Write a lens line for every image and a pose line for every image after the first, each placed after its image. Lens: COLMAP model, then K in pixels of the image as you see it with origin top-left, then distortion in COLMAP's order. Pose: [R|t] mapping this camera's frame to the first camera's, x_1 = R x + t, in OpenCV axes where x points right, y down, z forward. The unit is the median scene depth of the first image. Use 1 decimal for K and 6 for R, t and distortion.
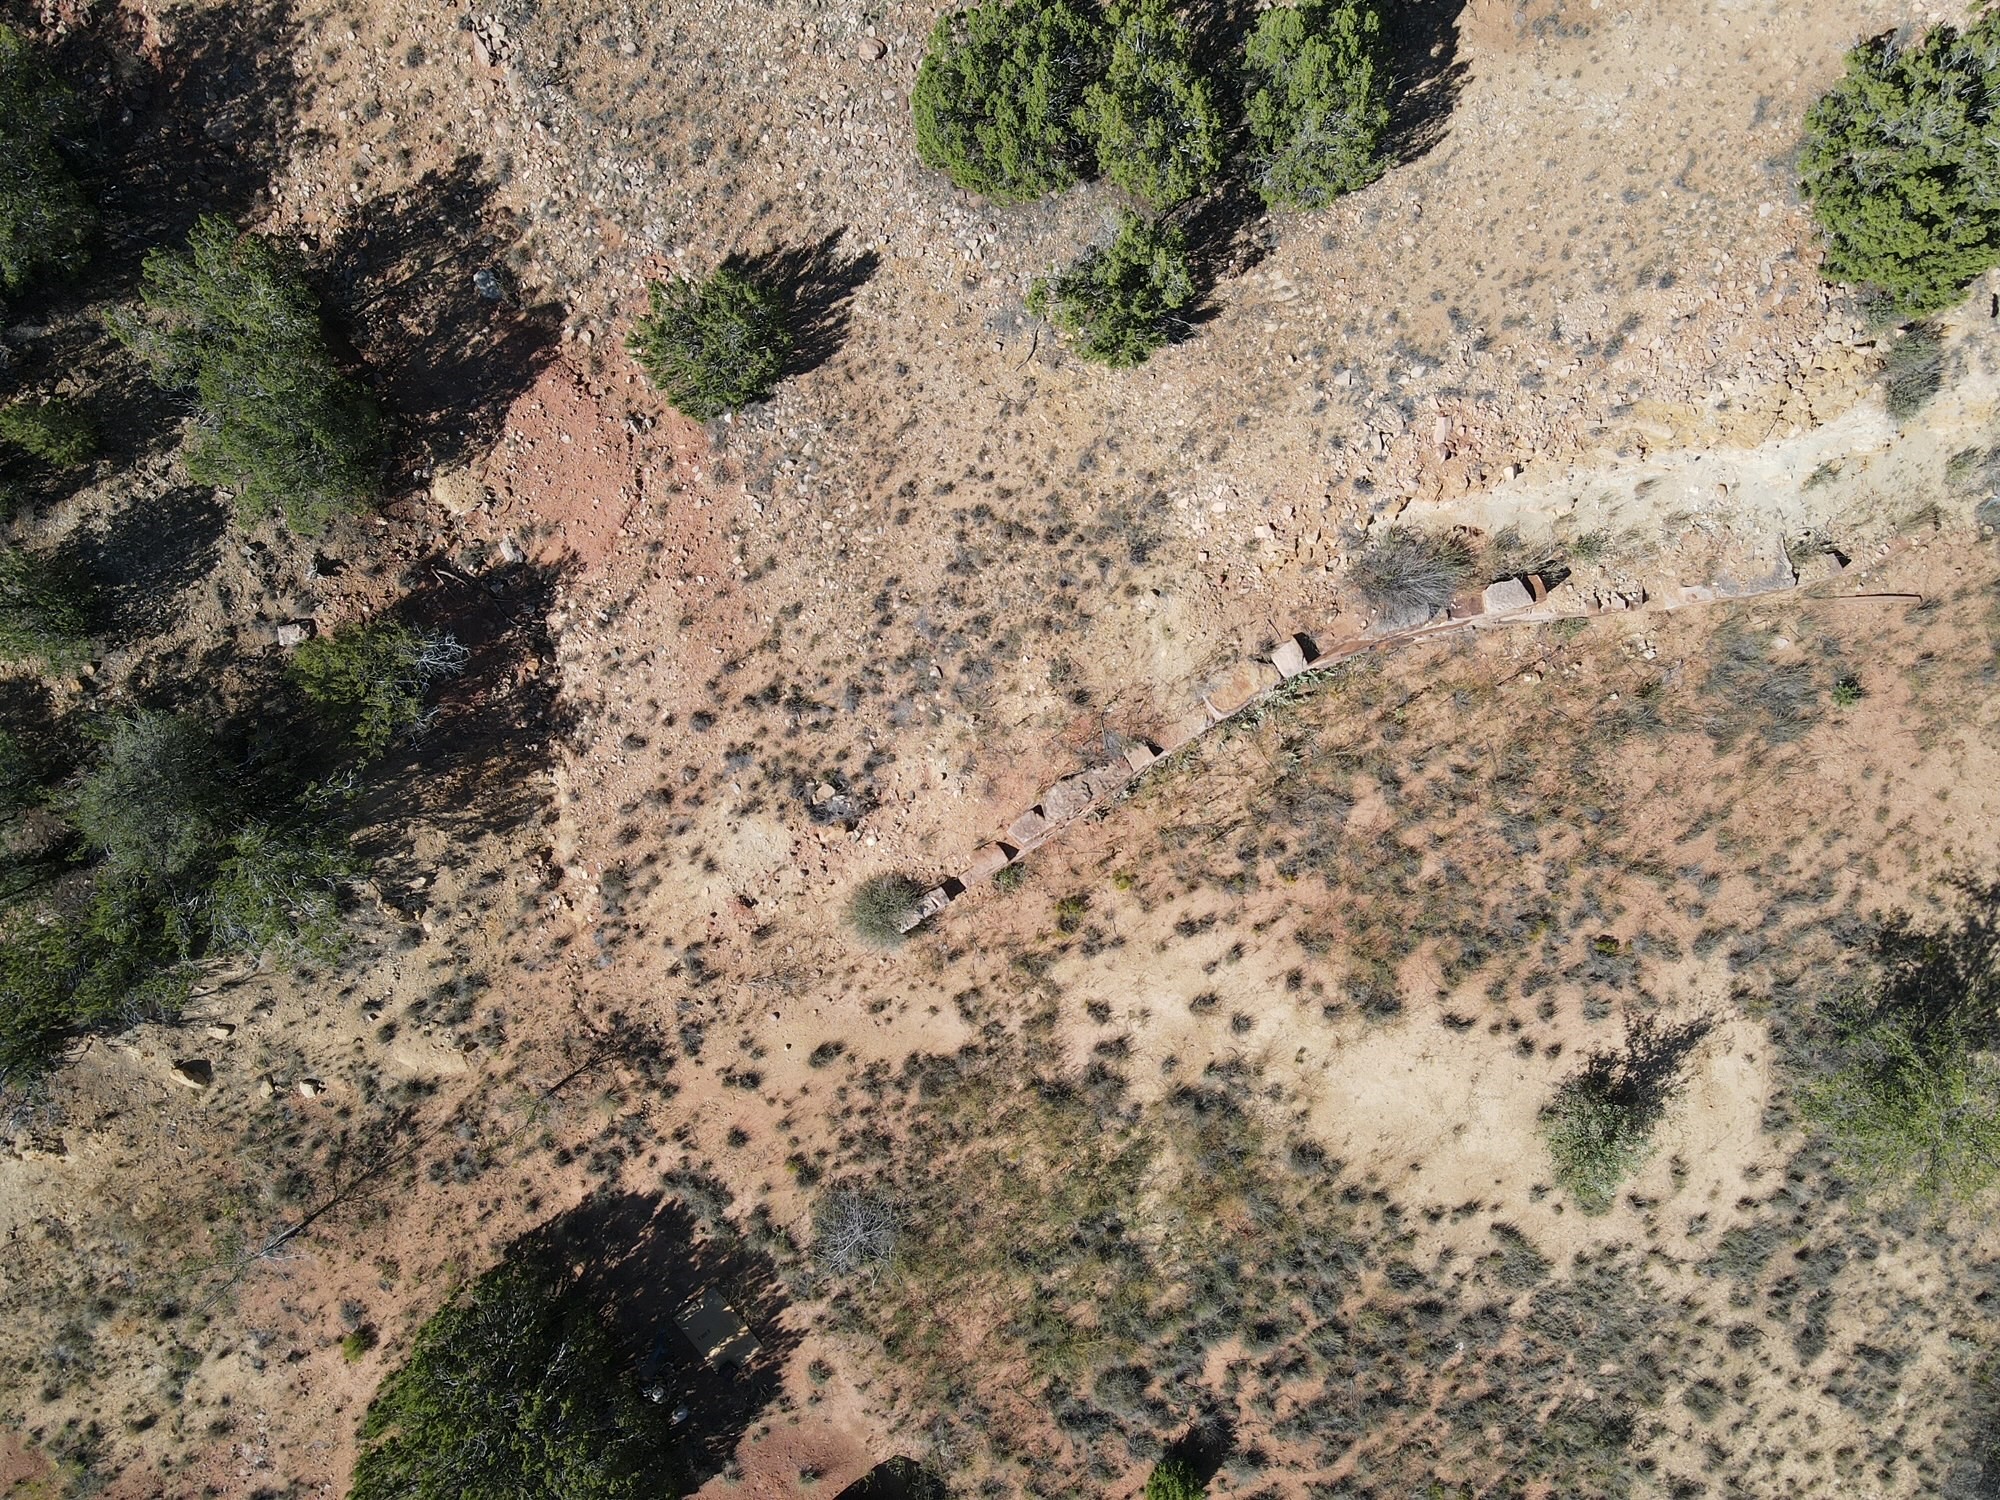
lens RADIAL K [[1465.2, 0, 1001.2], [0, 1465.2, 751.6], [0, 0, 1]] dist [0.005151, 0.015800]
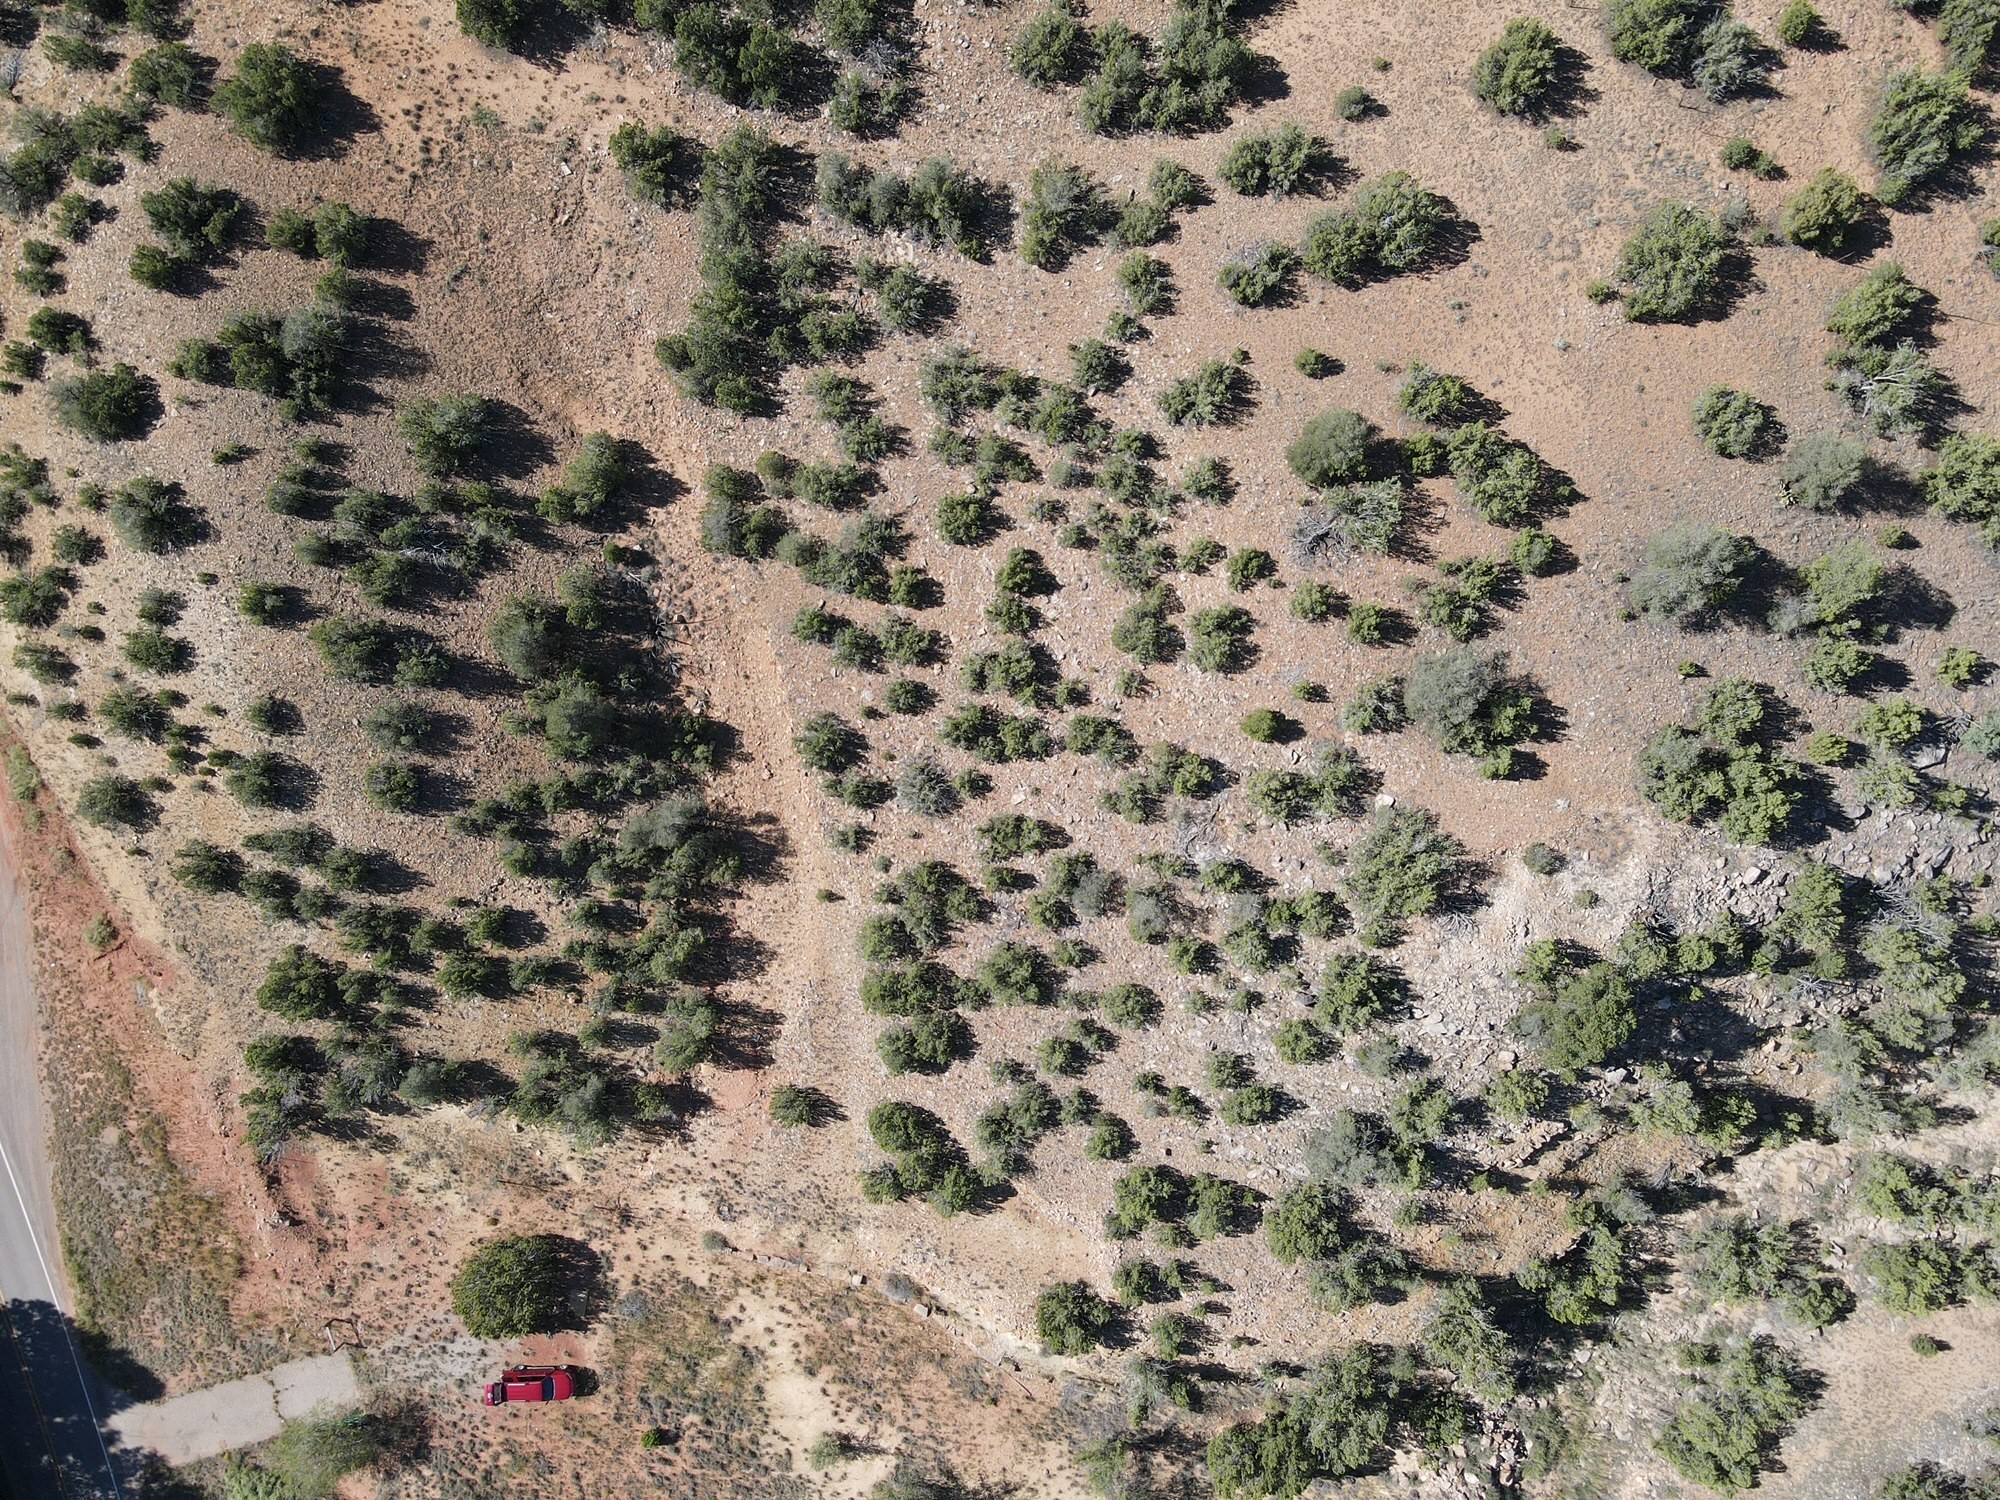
lens RADIAL K [[1465.2, 0, 995.4], [0, 1465.2, 753.3], [0, 0, 1]] dist [0.005151, 0.015800]
pose [[0.718427, 0.695218, 0.023137, -0.429235], [-0.695368, 0.718651, -0.002108, -1.012658], [-0.018093, -0.014575, 0.999730, -2.041374]]
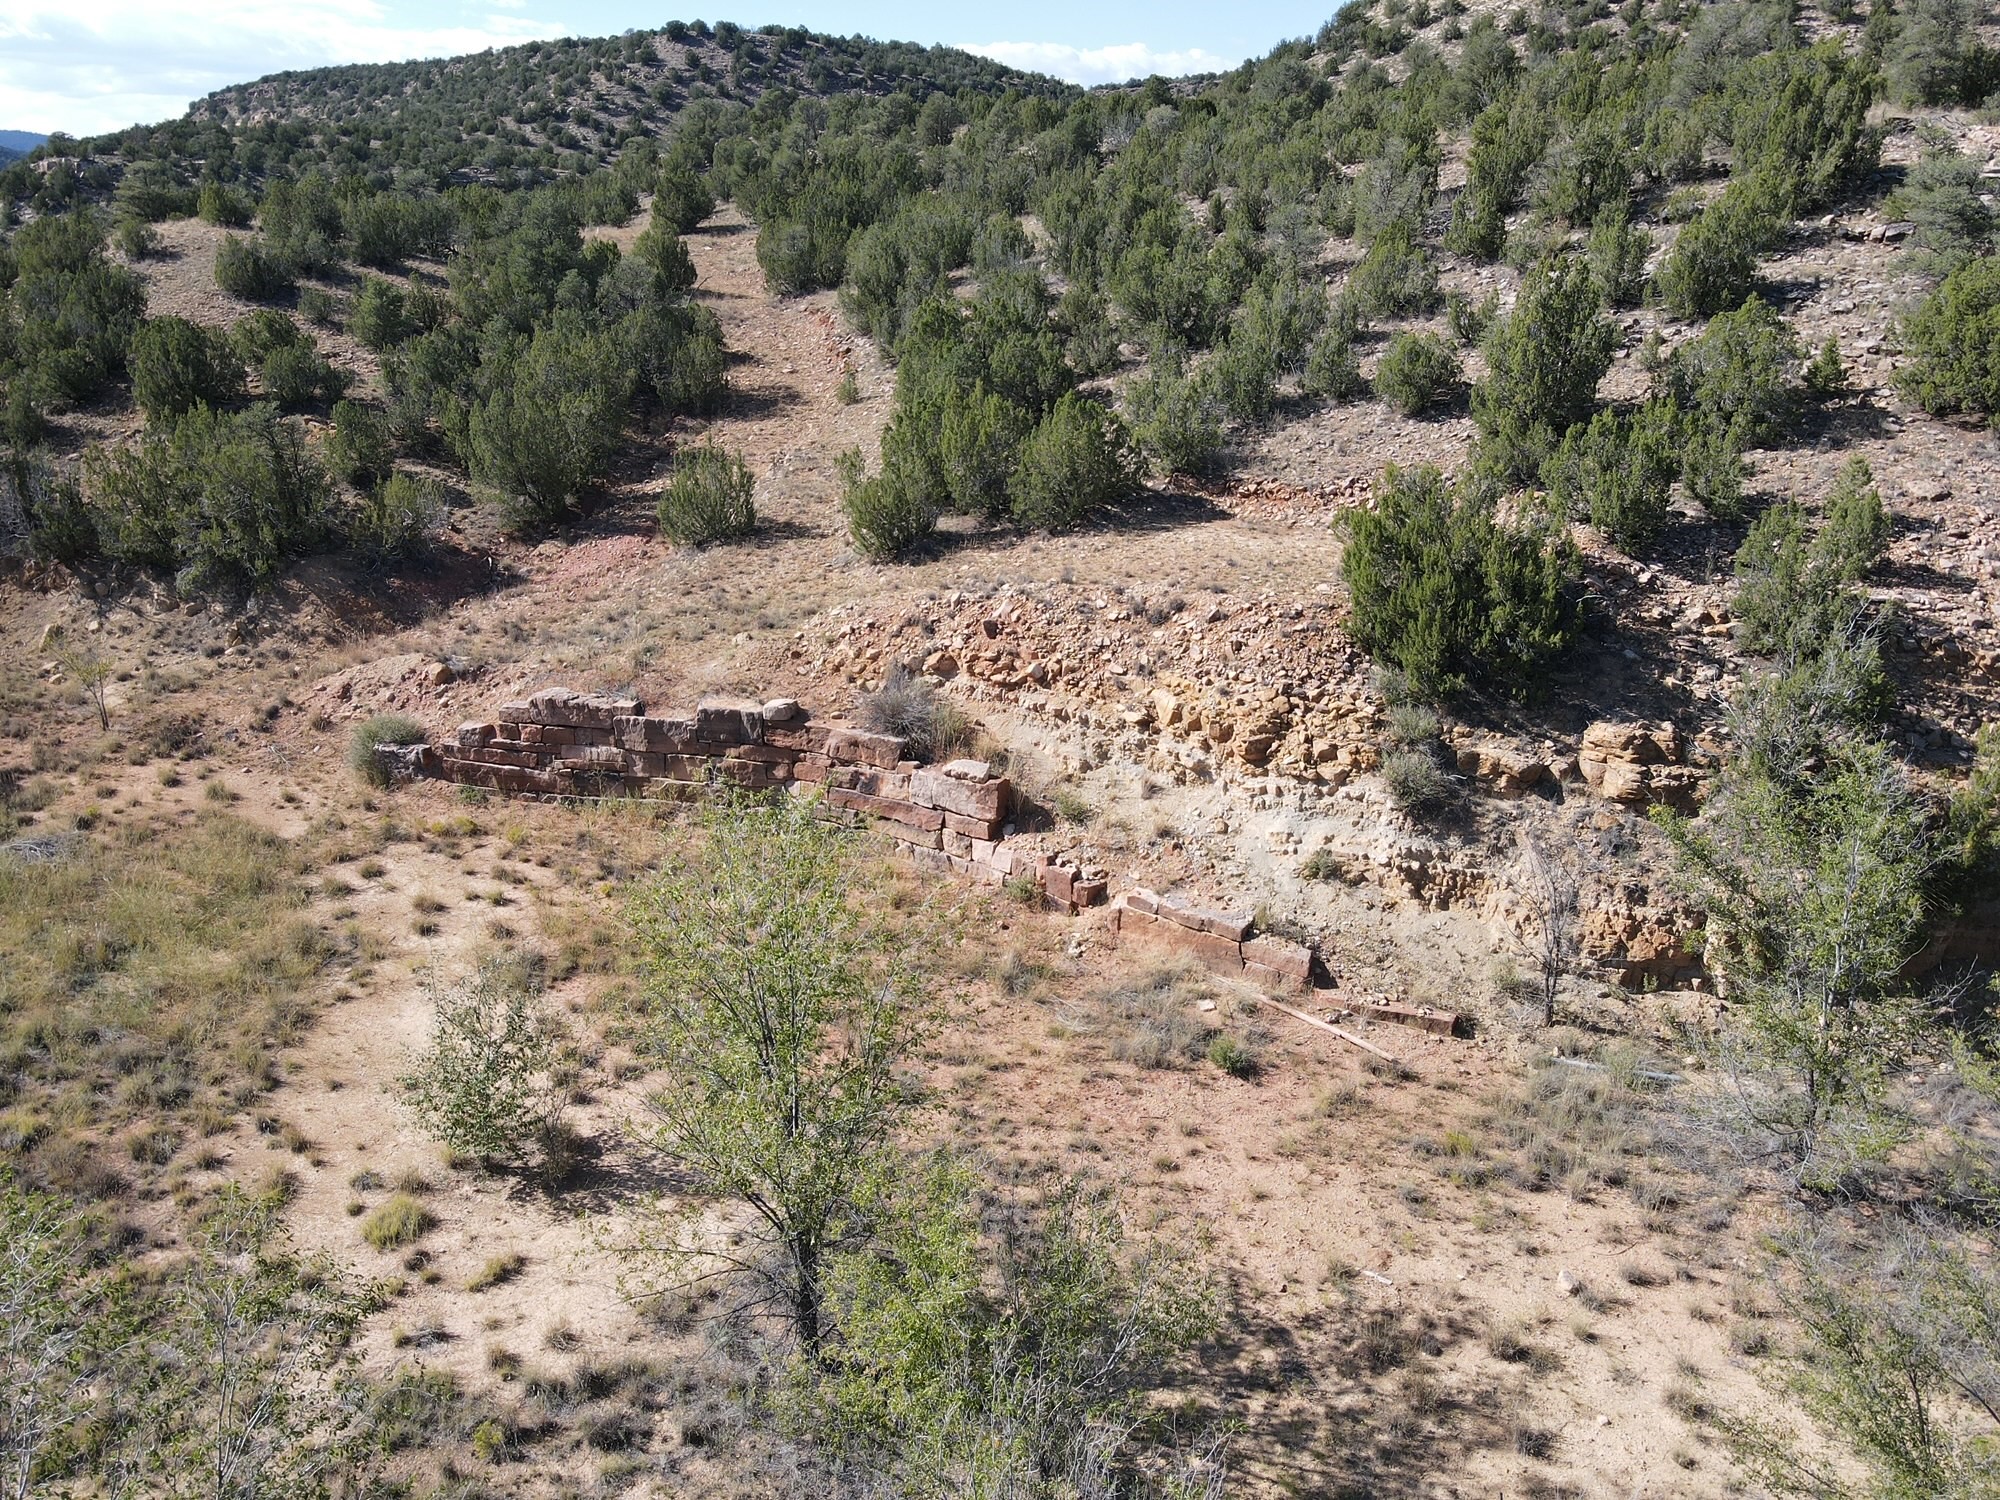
lens RADIAL K [[1465.2, 0, 984.1], [0, 1465.2, 738.5], [0, 0, 1]] dist [0.005151, 0.015800]
pose [[0.689968, 0.235223, -0.684554, 0.948925], [-0.723839, 0.225461, -0.652092, 0.483581], [0.000953, 0.945430, 0.325824, 0.618831]]
